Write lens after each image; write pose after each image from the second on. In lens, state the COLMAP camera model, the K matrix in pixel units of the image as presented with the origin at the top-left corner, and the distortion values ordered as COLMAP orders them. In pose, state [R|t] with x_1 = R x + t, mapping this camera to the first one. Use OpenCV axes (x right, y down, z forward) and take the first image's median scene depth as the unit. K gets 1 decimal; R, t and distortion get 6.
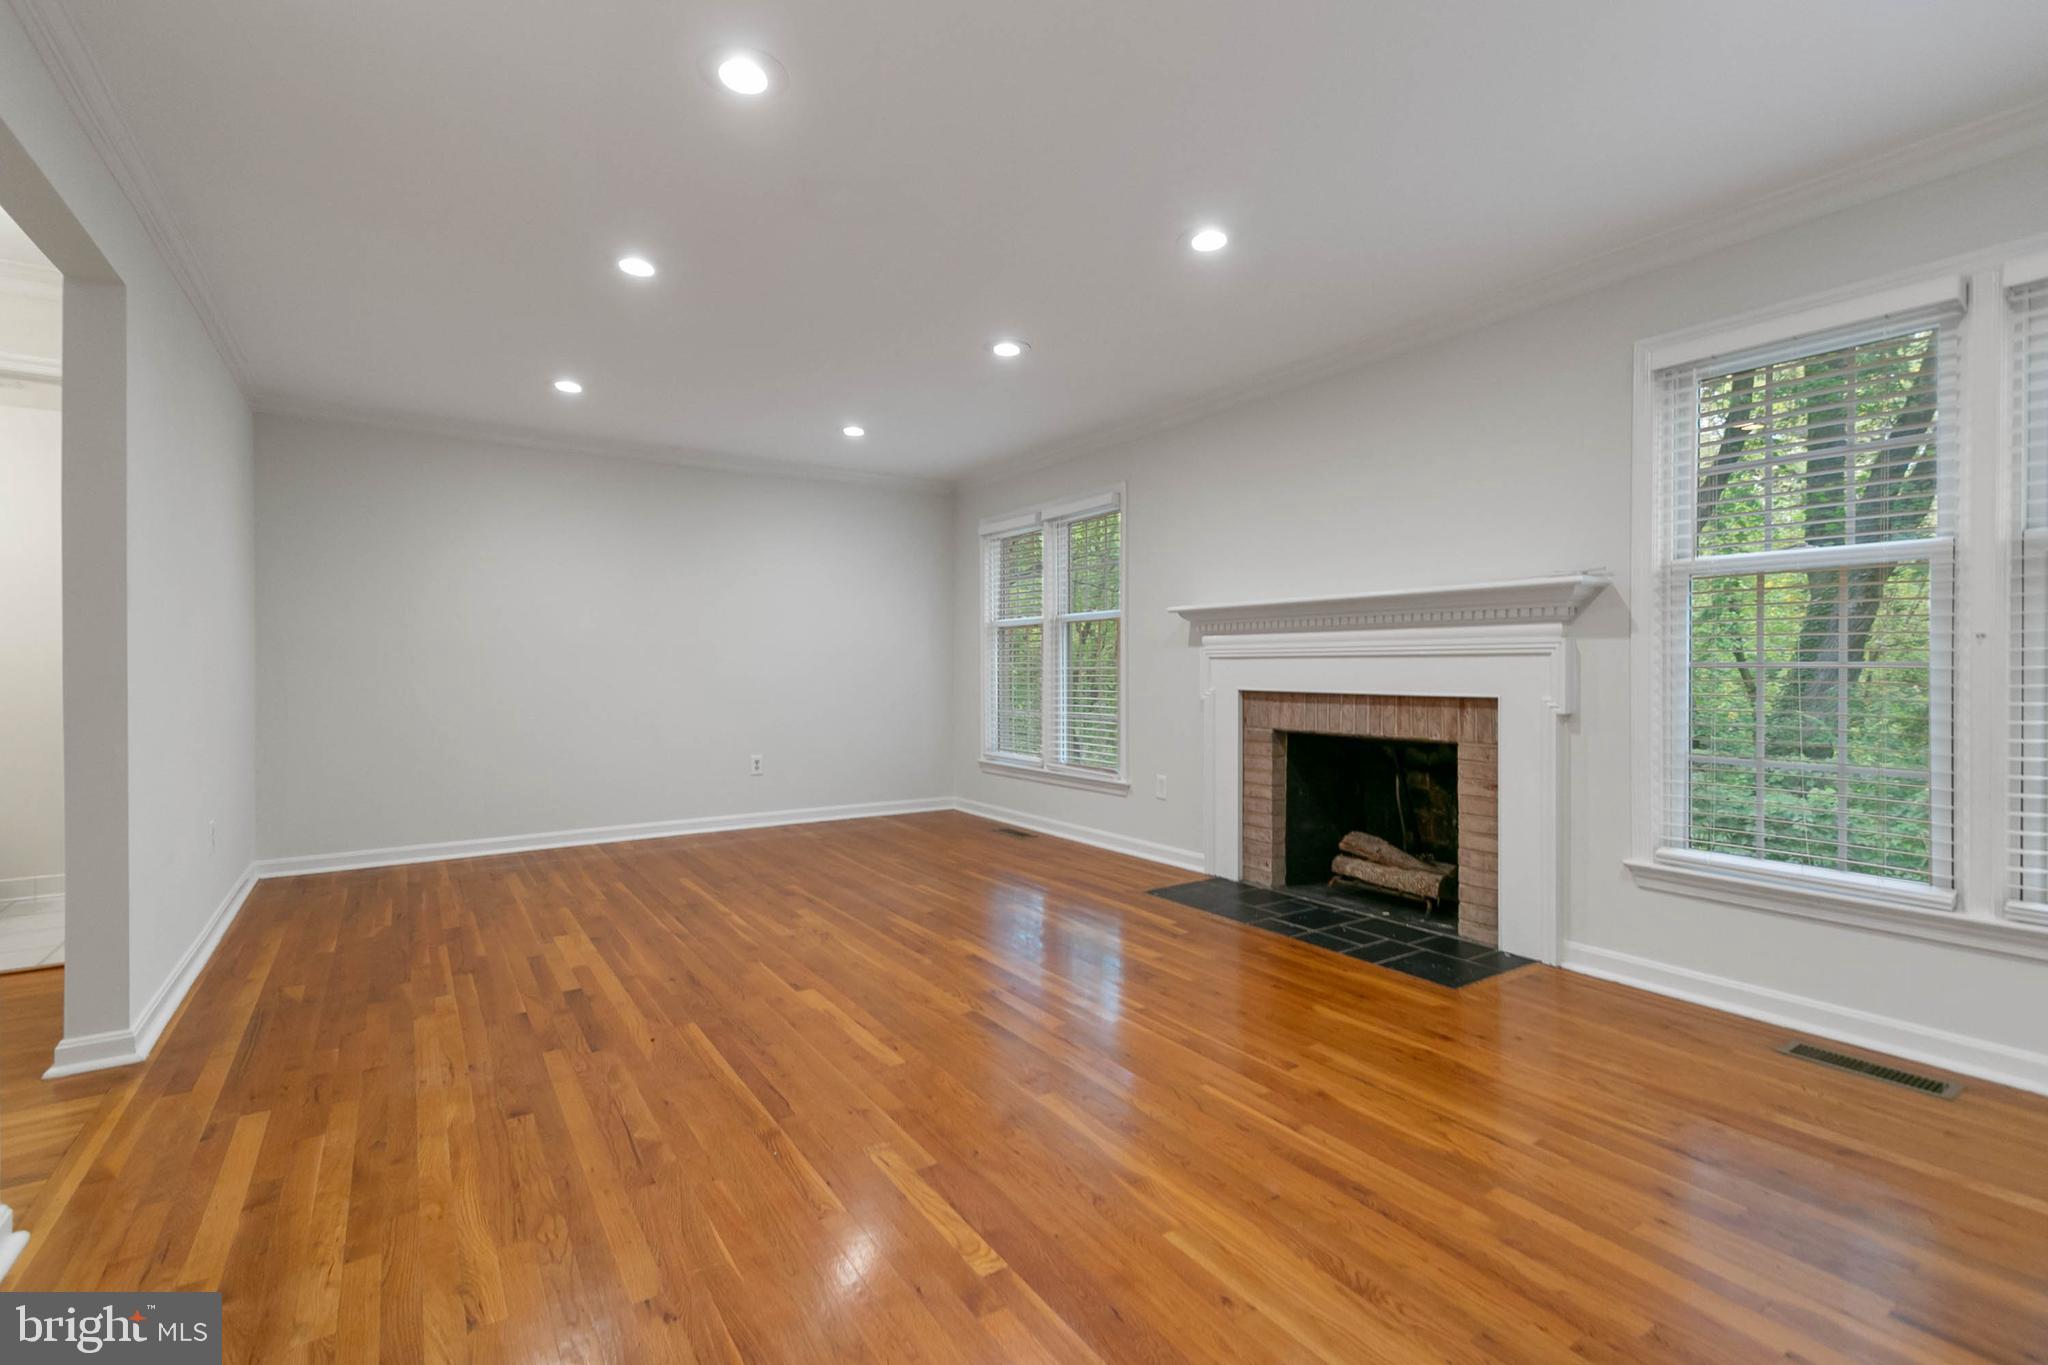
lens RADIAL K [[961.7, 0, 1014.8], [0, 961.7, 675.6], [0, 0, 1]] dist [0.000435, -0.000581]
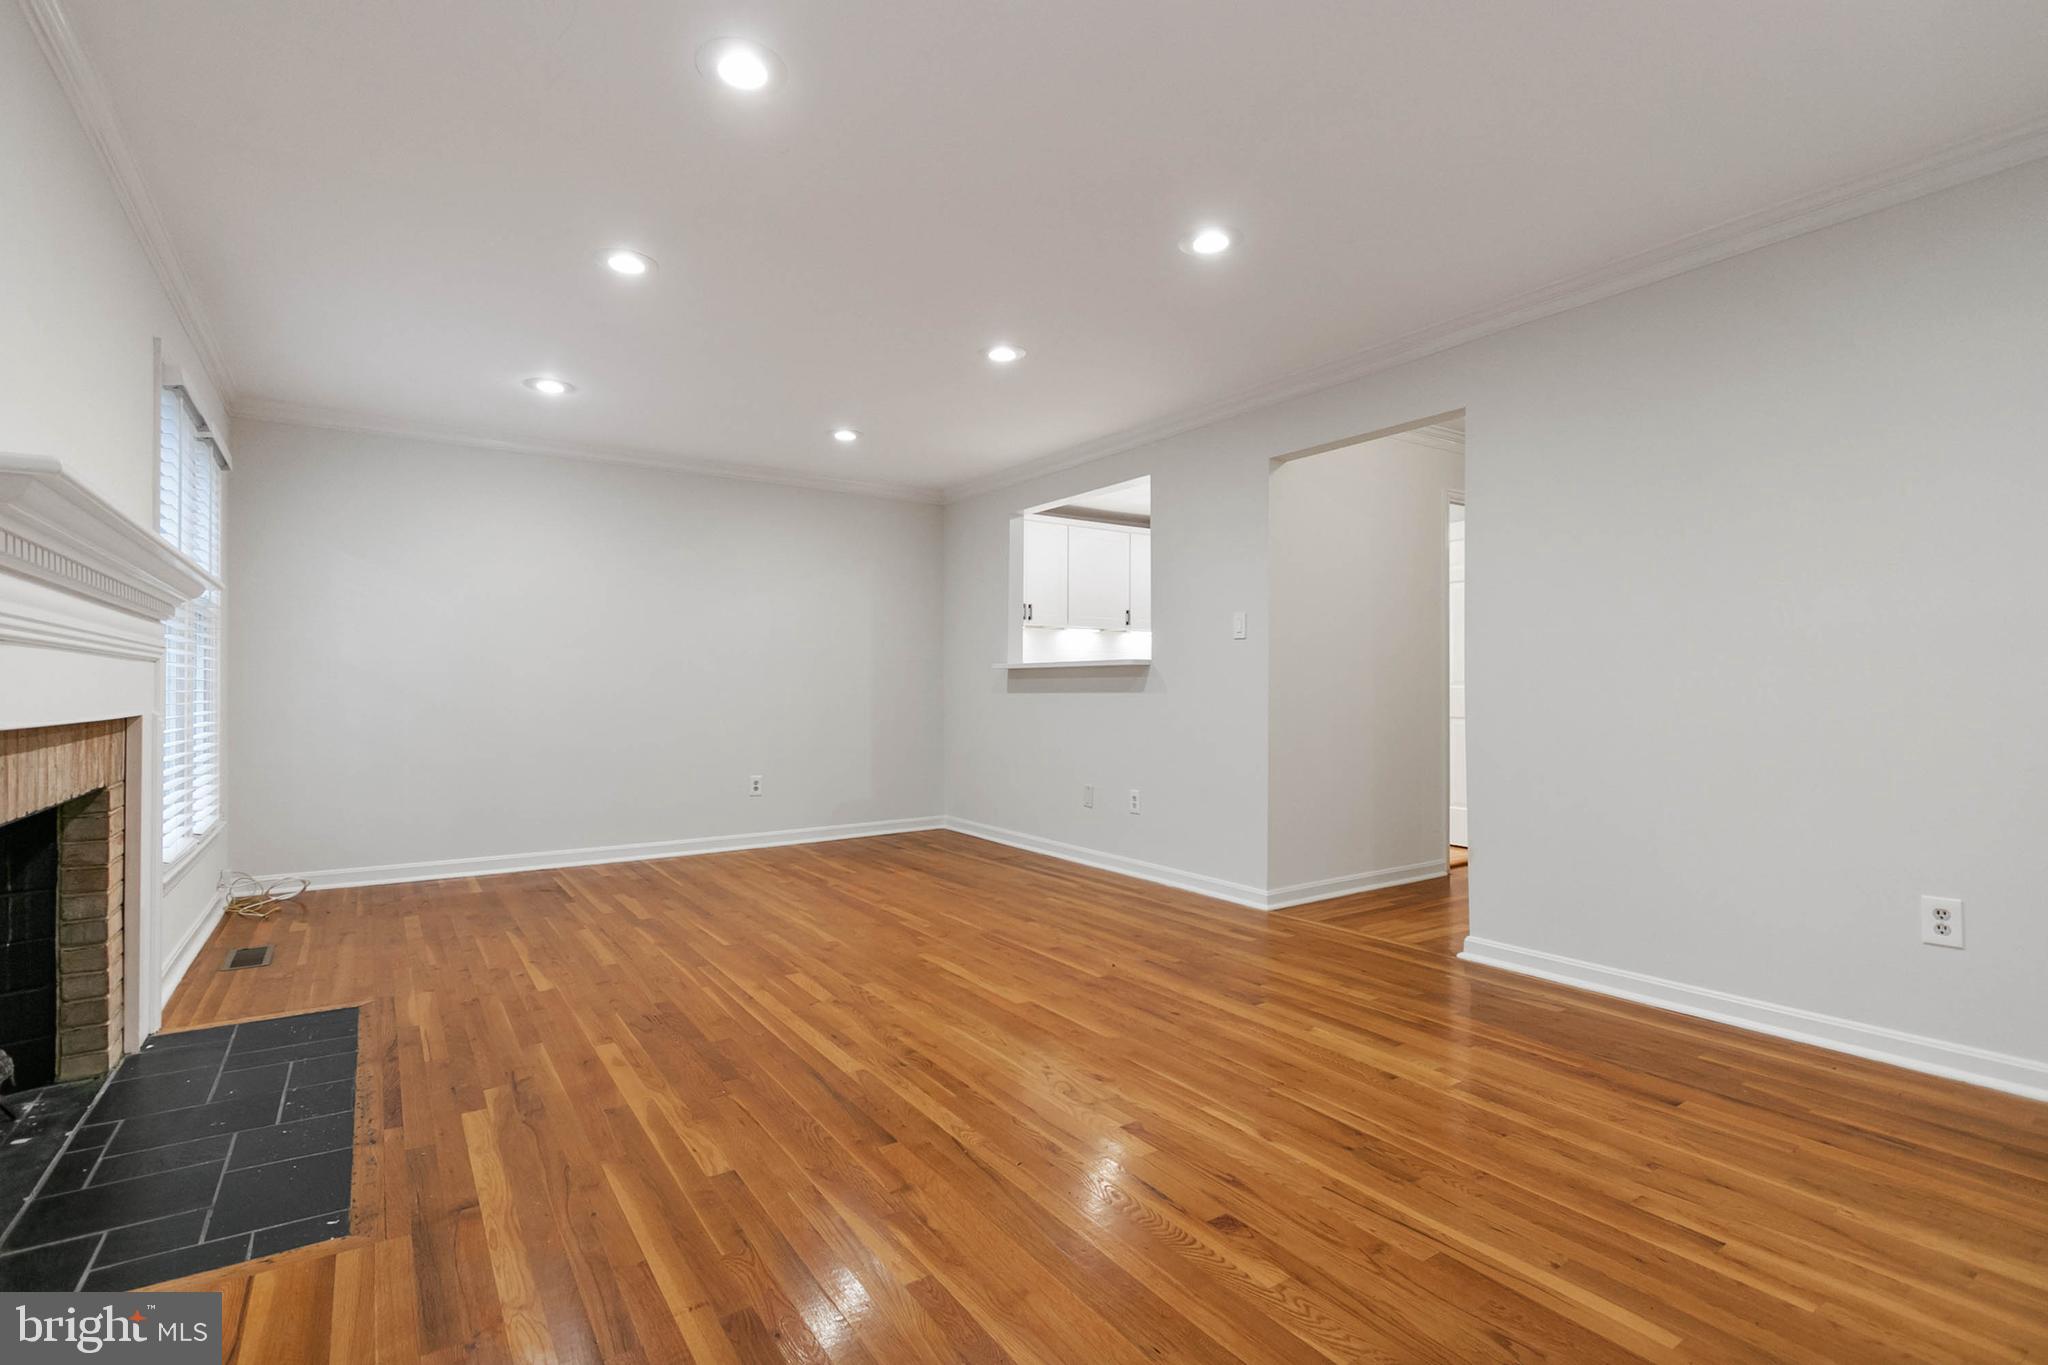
lens RADIAL K [[961.7, 0, 1014.8], [0, 961.7, 675.6], [0, 0, 1]] dist [0.000435, -0.000581]
pose [[-0.999906, 0.003257, -0.013341, -0.196302], [0.003345, 0.999973, -0.006562, -0.002504], [0.013319, -0.006606, -0.999889, 1.965622]]
